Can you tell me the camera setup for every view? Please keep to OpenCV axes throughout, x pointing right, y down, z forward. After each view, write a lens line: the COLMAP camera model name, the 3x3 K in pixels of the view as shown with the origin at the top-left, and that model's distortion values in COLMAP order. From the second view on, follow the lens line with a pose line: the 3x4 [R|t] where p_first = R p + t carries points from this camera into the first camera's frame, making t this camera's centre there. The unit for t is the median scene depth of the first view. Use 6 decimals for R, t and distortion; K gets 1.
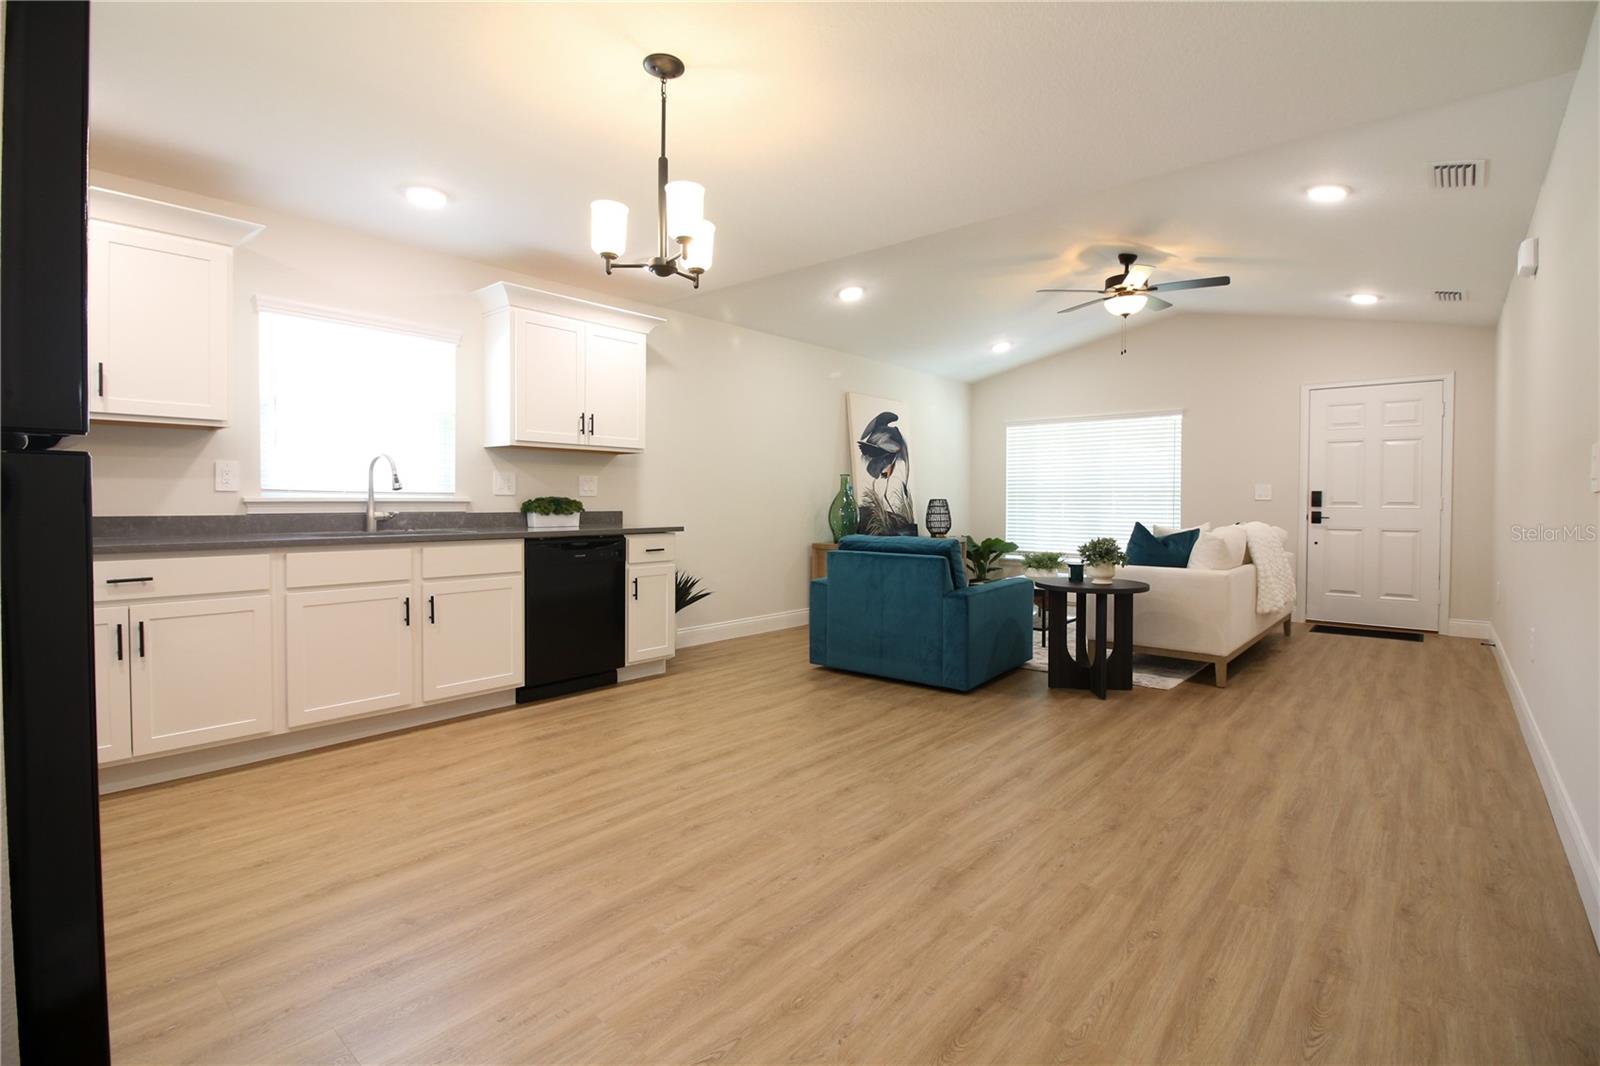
lens RADIAL K [[739.5, 0, 801.9], [0, 739.5, 516.0], [0, 0, 1]] dist [-0.000277, -0.012382]
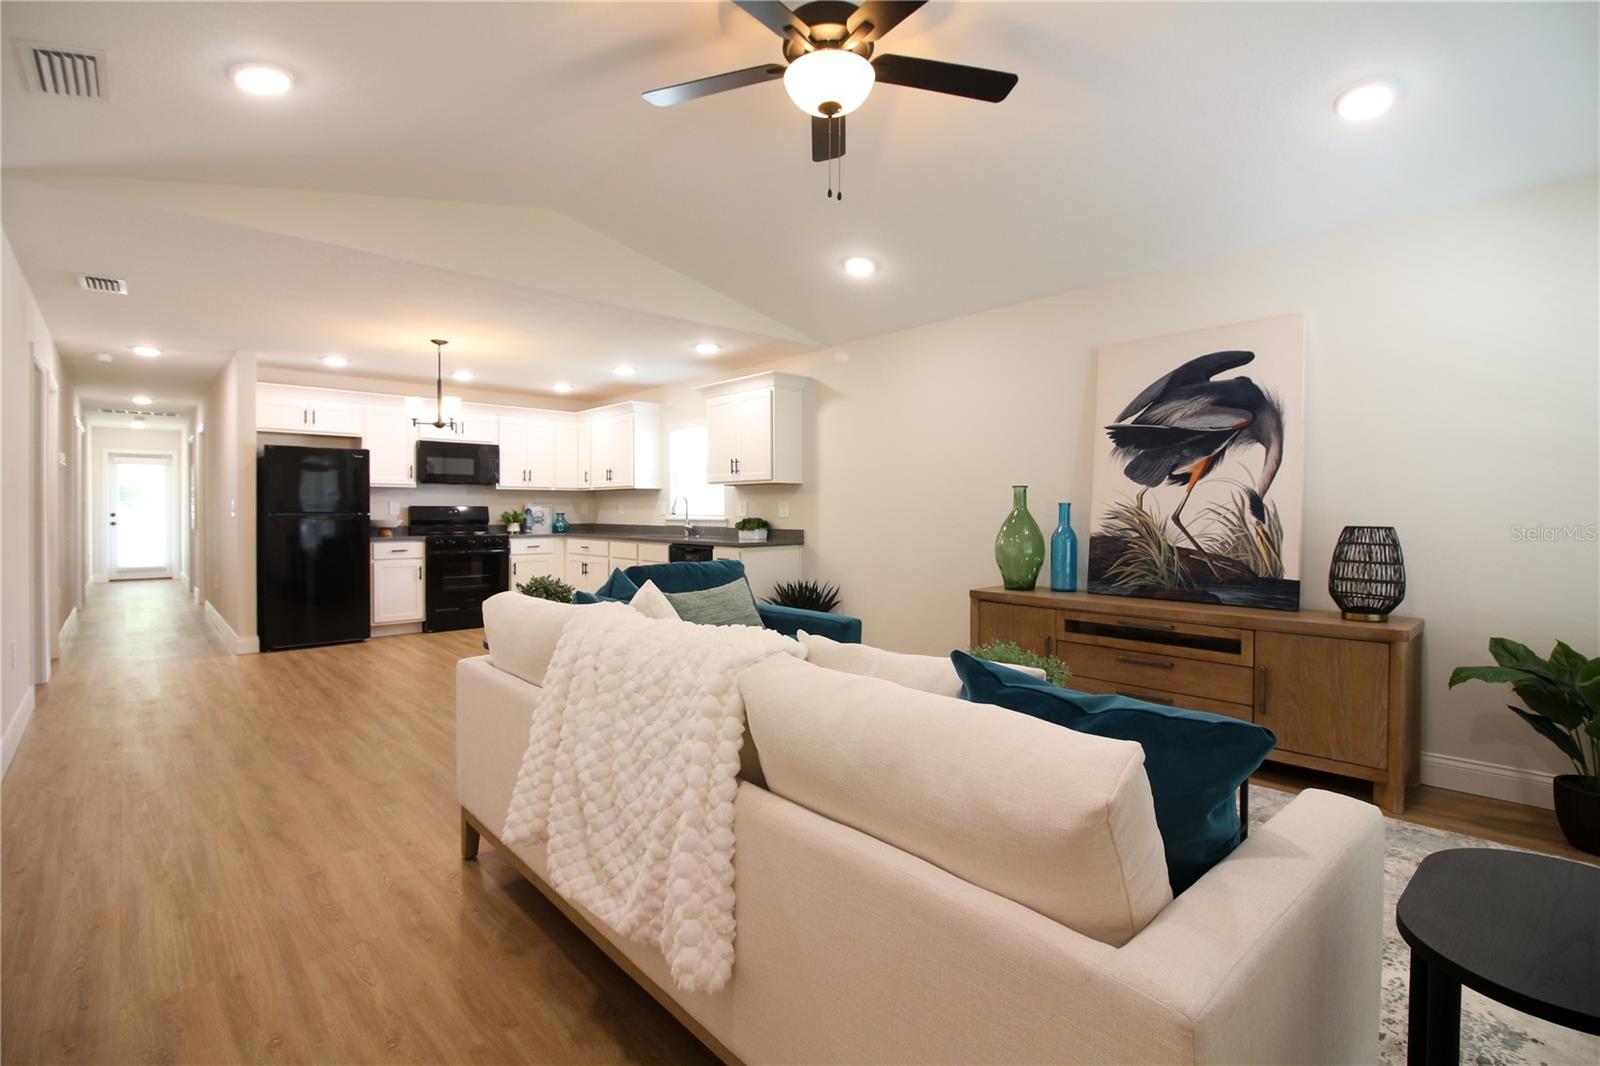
lens RADIAL K [[739.5, 0, 802.4], [0, 739.5, 515.2], [0, 0, 1]] dist [-0.000277, -0.012382]
pose [[-0.115046, 0.003912, -0.993352, 1.039230], [-0.021406, 0.999750, 0.006416, -0.041404], [0.993129, 0.022002, -0.114934, 1.234372]]
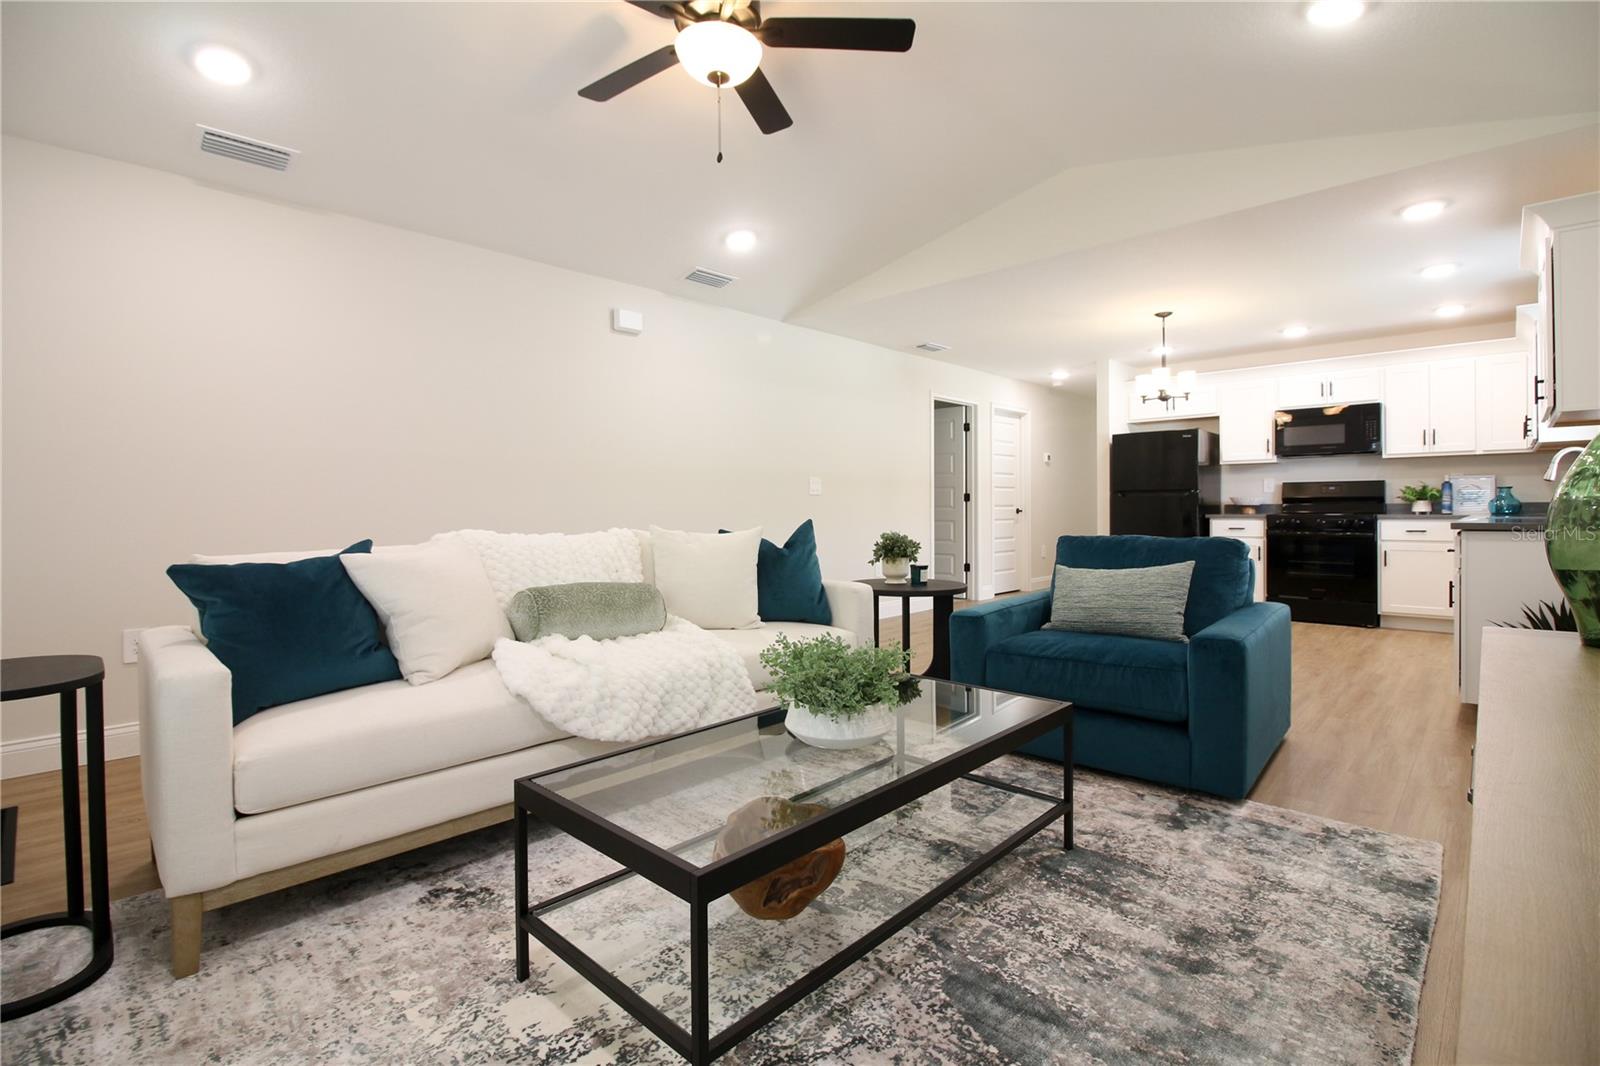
lens RADIAL K [[739.5, 0, 803.1], [0, 739.5, 514.4], [0, 0, 1]] dist [-0.000277, -0.012382]
pose [[-0.998611, 0.003736, 0.052557, 0.429122], [0.005325, 0.999532, 0.030127, -0.018848], [-0.052420, 0.030365, -0.998163, 1.739073]]
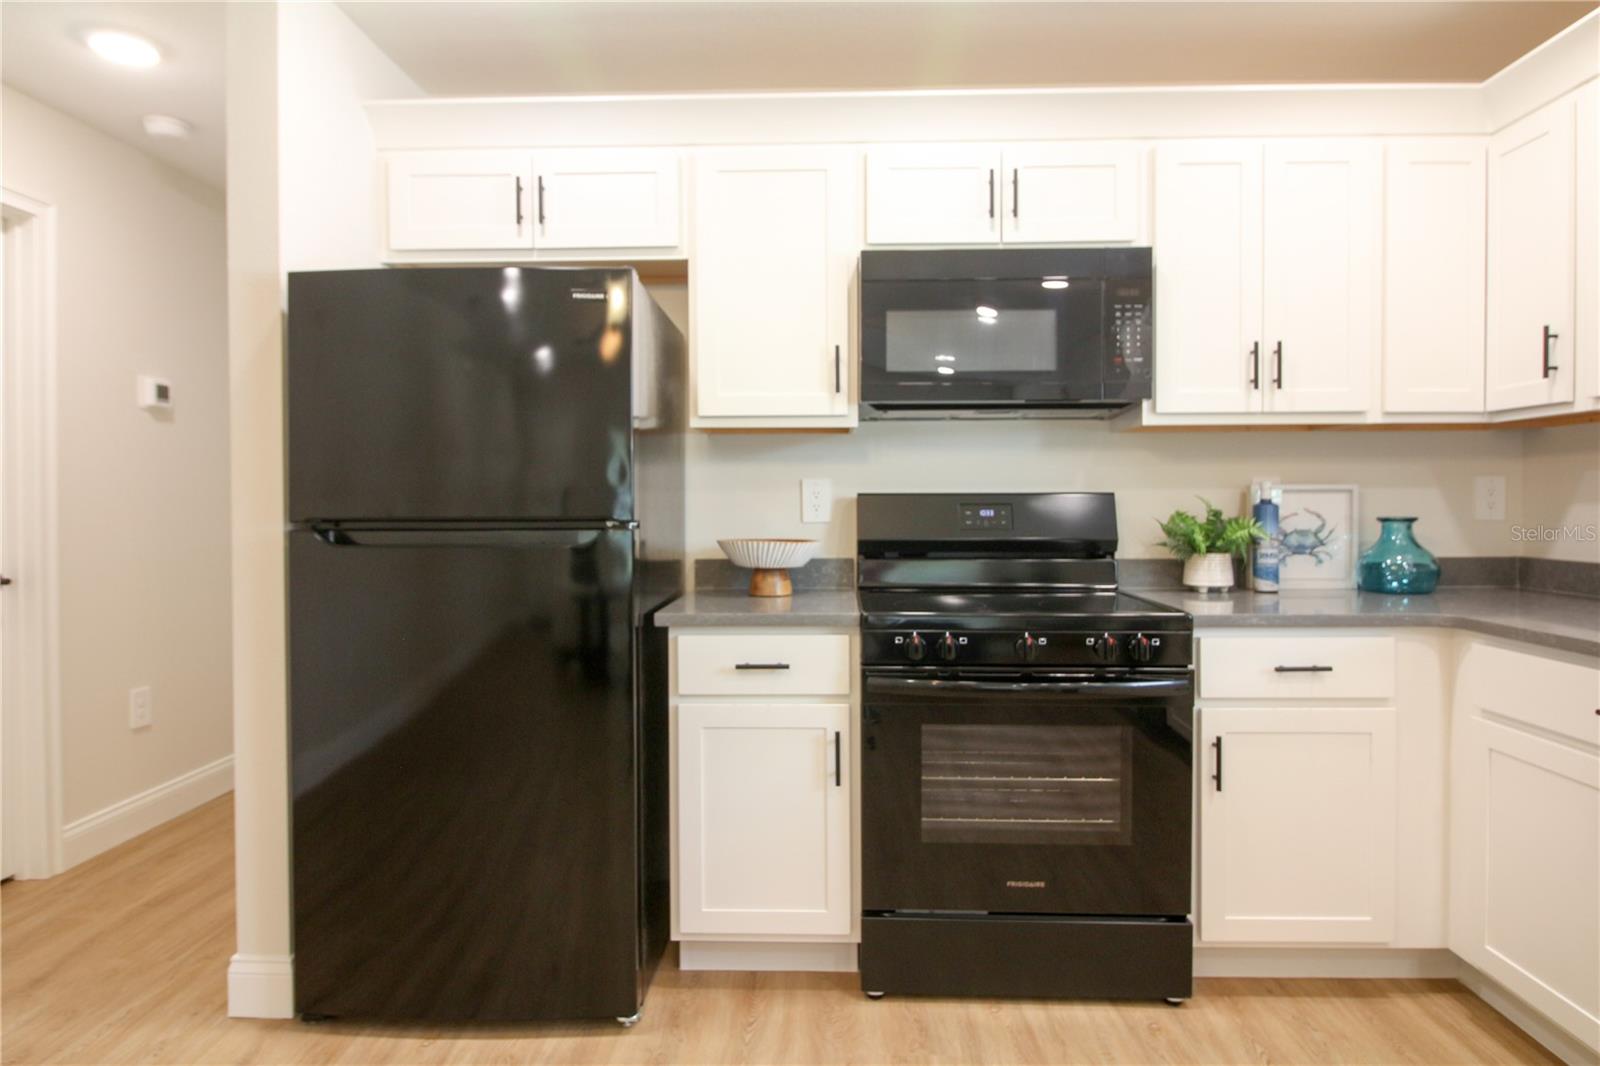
lens RADIAL K [[905.1, 0, 804.9], [0, 905.1, 513.9], [0, 0, 1]] dist [0.007950, -0.012232]
pose [[-0.777135, 0.007792, -0.629285, -0.059661], [-0.011160, 0.999596, 0.026158, -0.034462], [0.629234, 0.027351, -0.776734, 0.639369]]
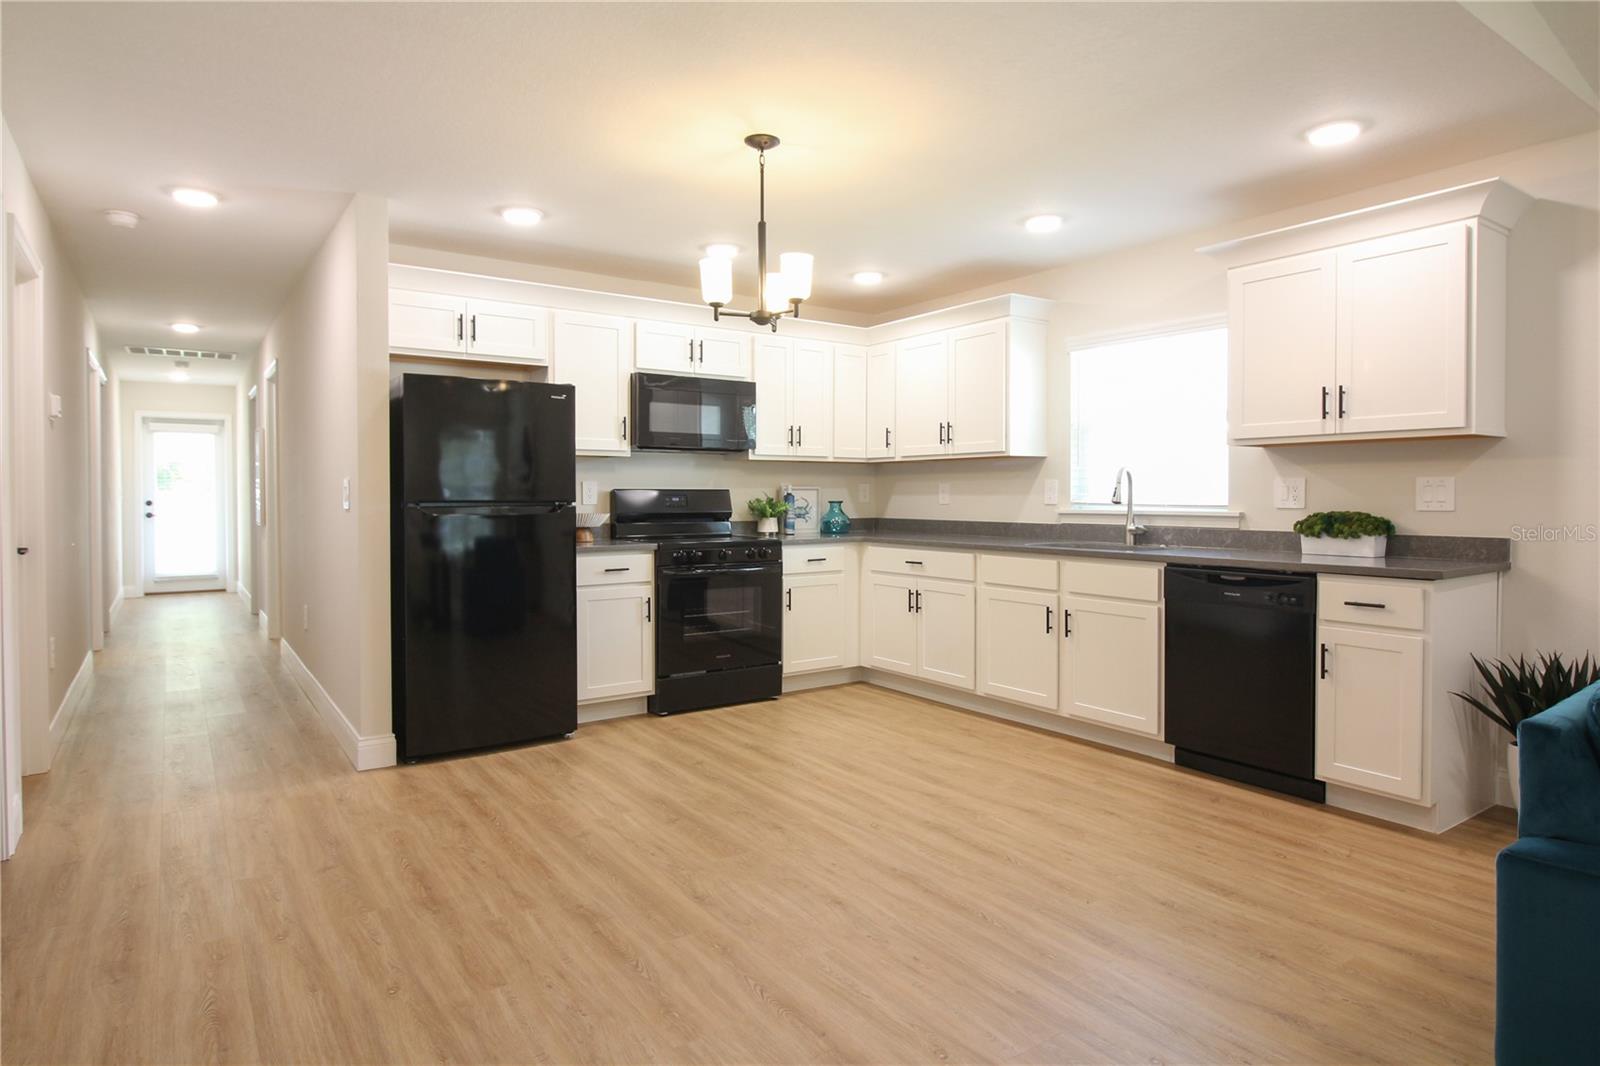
lens RADIAL K [[905.1, 0, 801.7], [0, 905.1, 510.7], [0, 0, 1]] dist [0.007950, -0.012232]
pose [[-0.247076, 0.014702, -0.968884, 0.585076], [-0.019348, 0.999611, 0.020103, -0.033164], [0.968803, 0.023713, -0.246696, 0.710587]]
